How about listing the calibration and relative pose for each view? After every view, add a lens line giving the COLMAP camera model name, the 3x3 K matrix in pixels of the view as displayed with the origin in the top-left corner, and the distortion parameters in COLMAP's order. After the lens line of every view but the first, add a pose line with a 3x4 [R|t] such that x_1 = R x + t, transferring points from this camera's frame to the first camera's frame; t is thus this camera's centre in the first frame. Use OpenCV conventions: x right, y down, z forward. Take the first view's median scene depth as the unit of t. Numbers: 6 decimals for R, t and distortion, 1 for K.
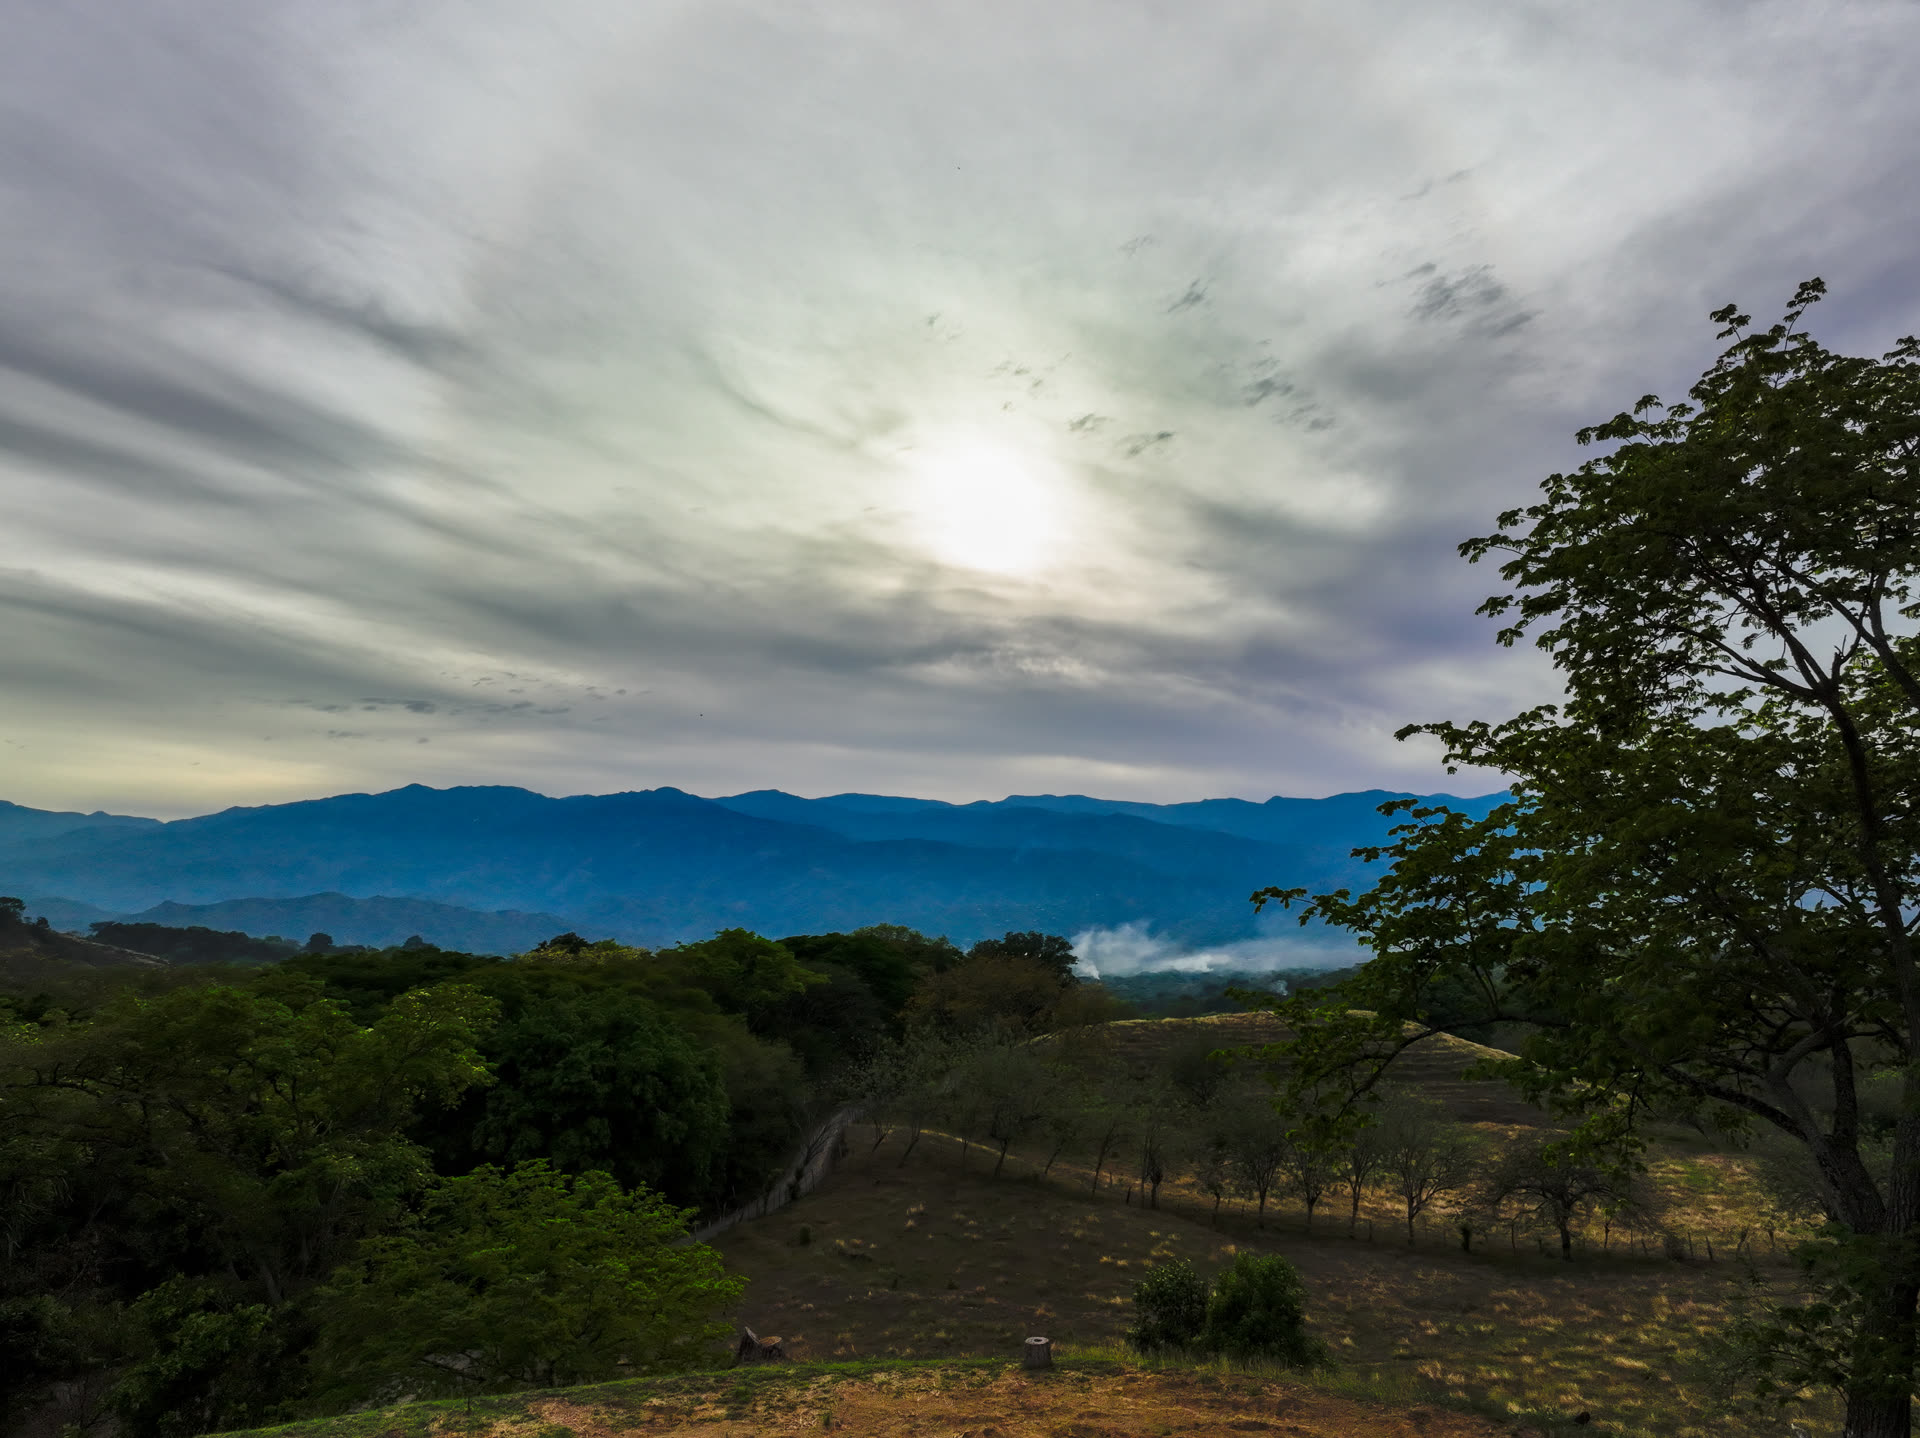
lens RADIAL K [[1354.0, 0, 965.6], [0, 1354.0, 713.3], [0, 0, 1]] dist [-0.010068, 0.022727]
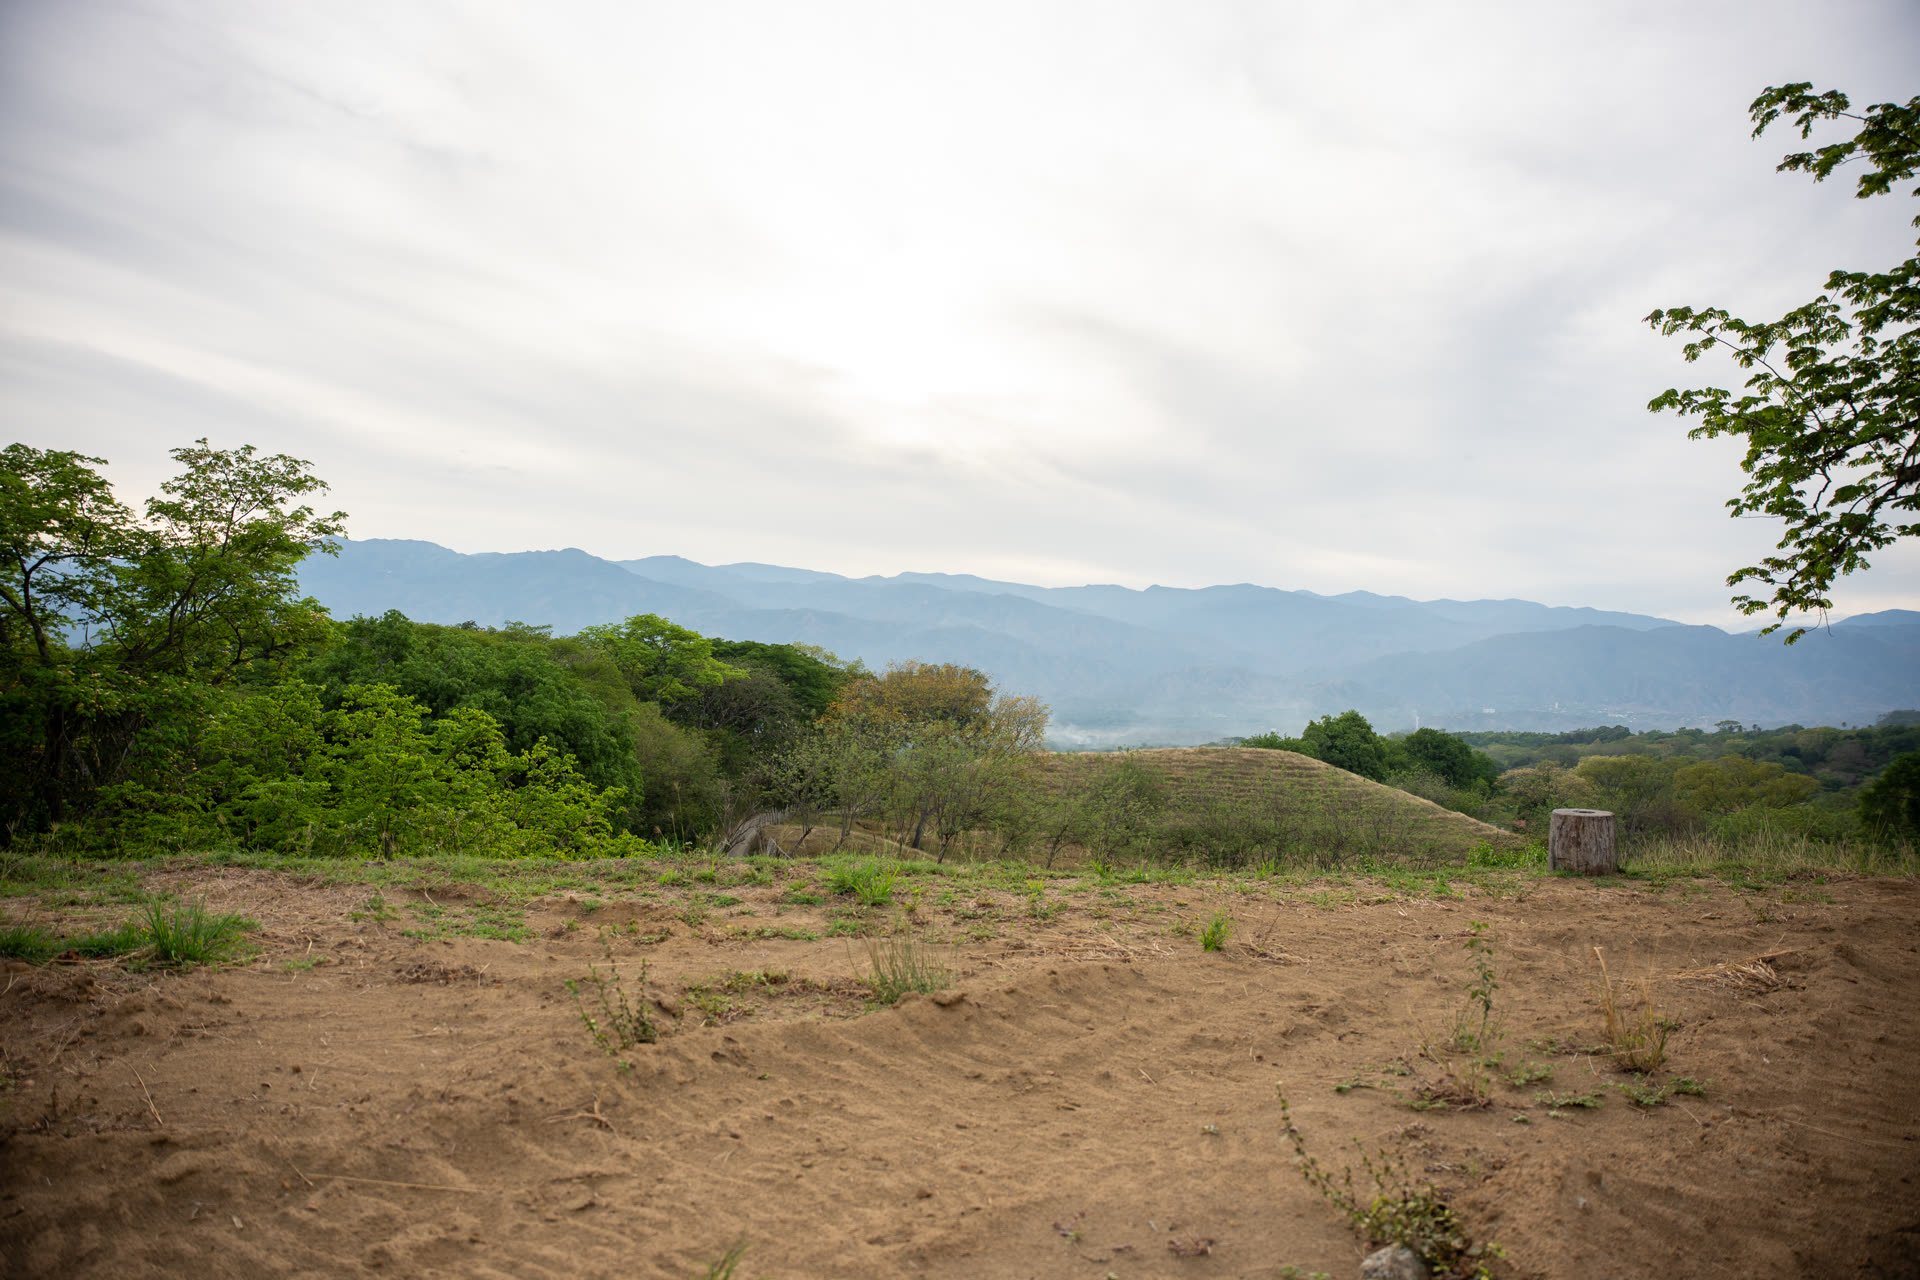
lens RADIAL K [[1298.0, 0, 956.9], [0, 1298.0, 622.3], [0, 0, 1]] dist [-0.138148, 0.076237]
pose [[0.996091, 0.044730, 0.076165, -0.047738], [-0.052027, 0.993954, 0.096688, 0.117827], [-0.071379, -0.100272, 0.992396, 0.202809]]
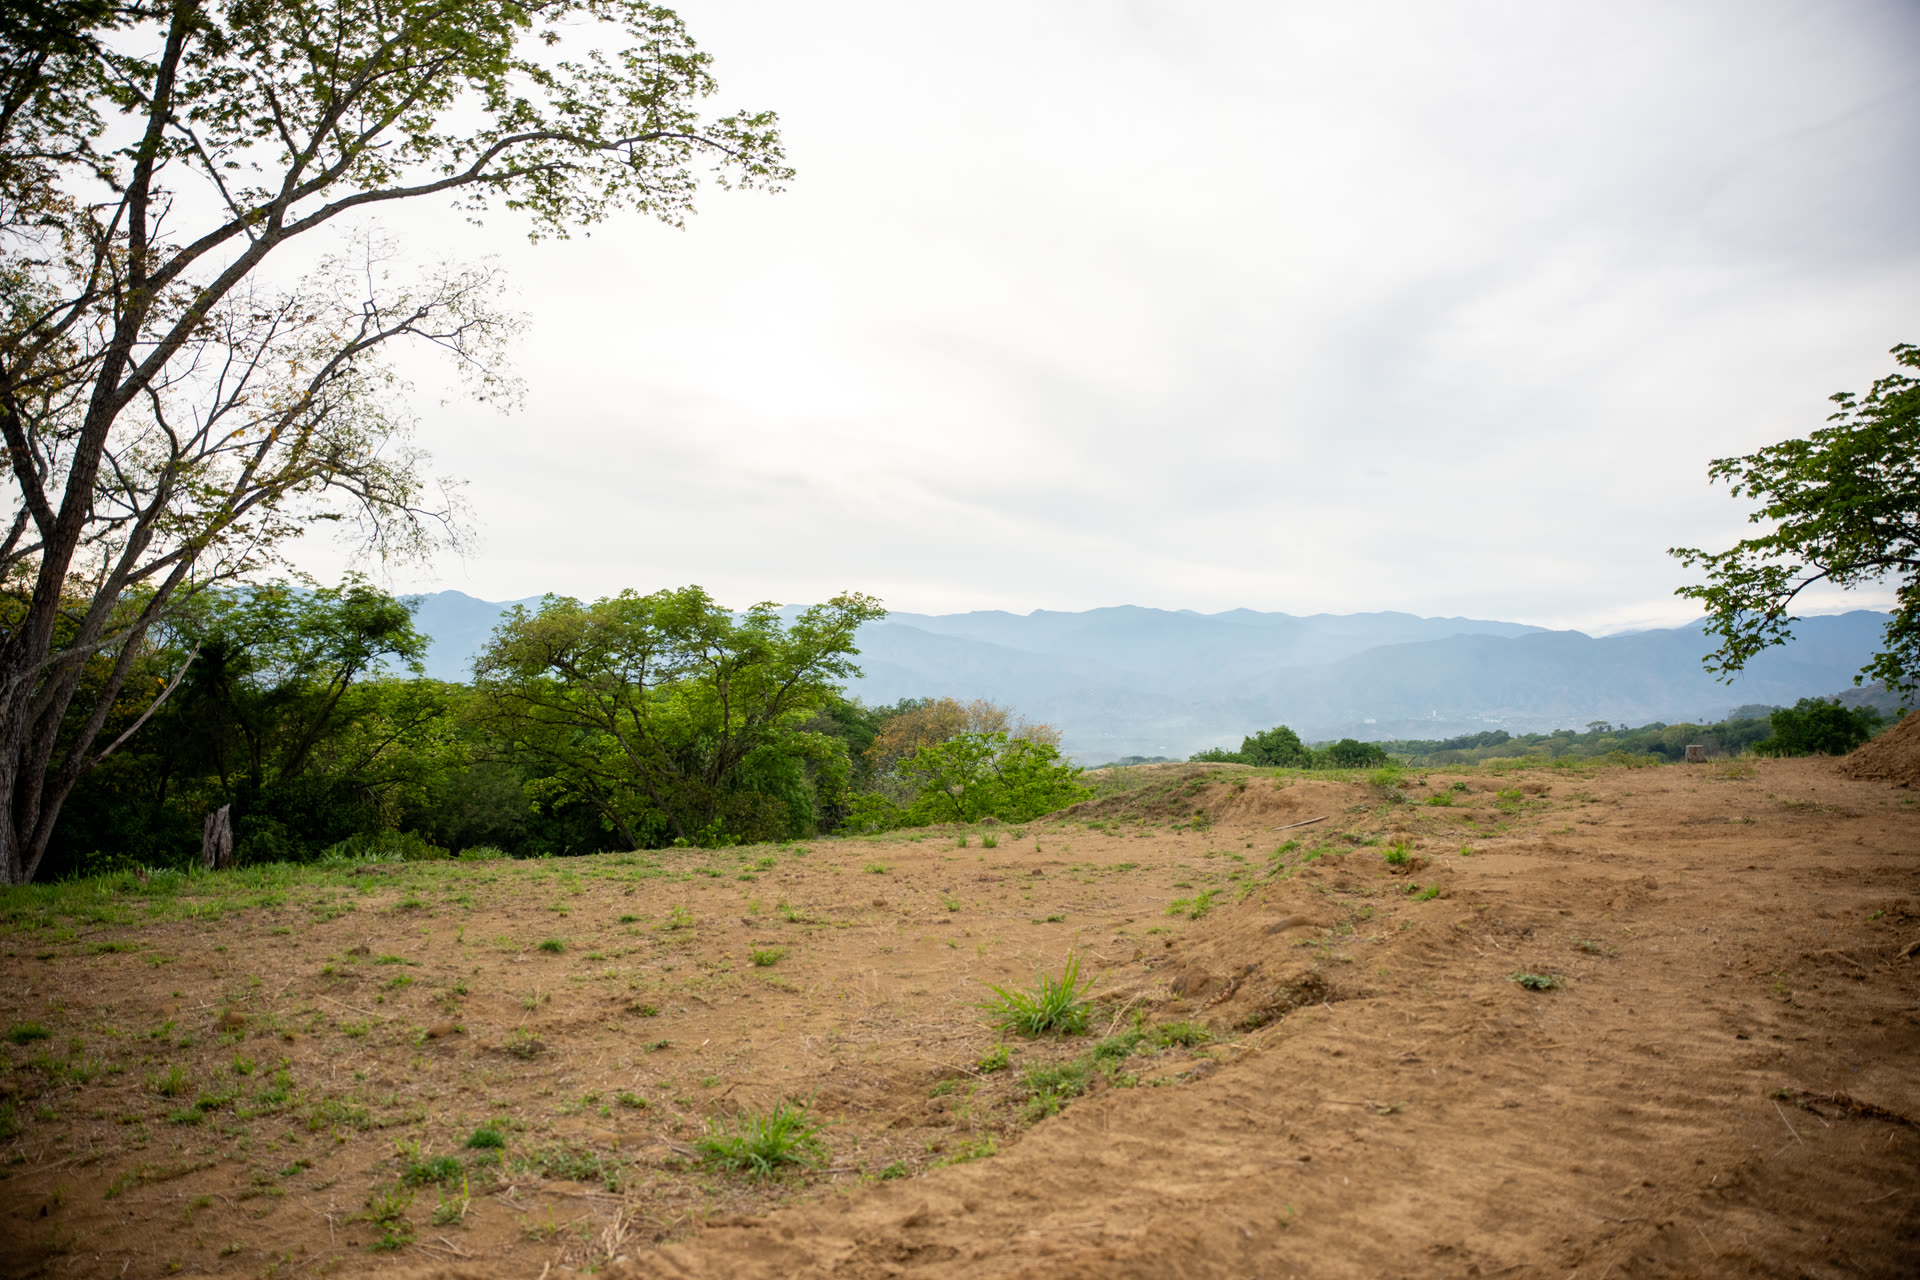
lens RADIAL K [[1298.0, 0, 957.4], [0, 1298.0, 601.2], [0, 0, 1]] dist [-0.138148, 0.076237]
pose [[0.986517, 0.017920, 0.162674, -0.272532], [-0.027221, 0.998108, 0.055128, 0.082527], [-0.161379, -0.058813, 0.985139, -0.033312]]
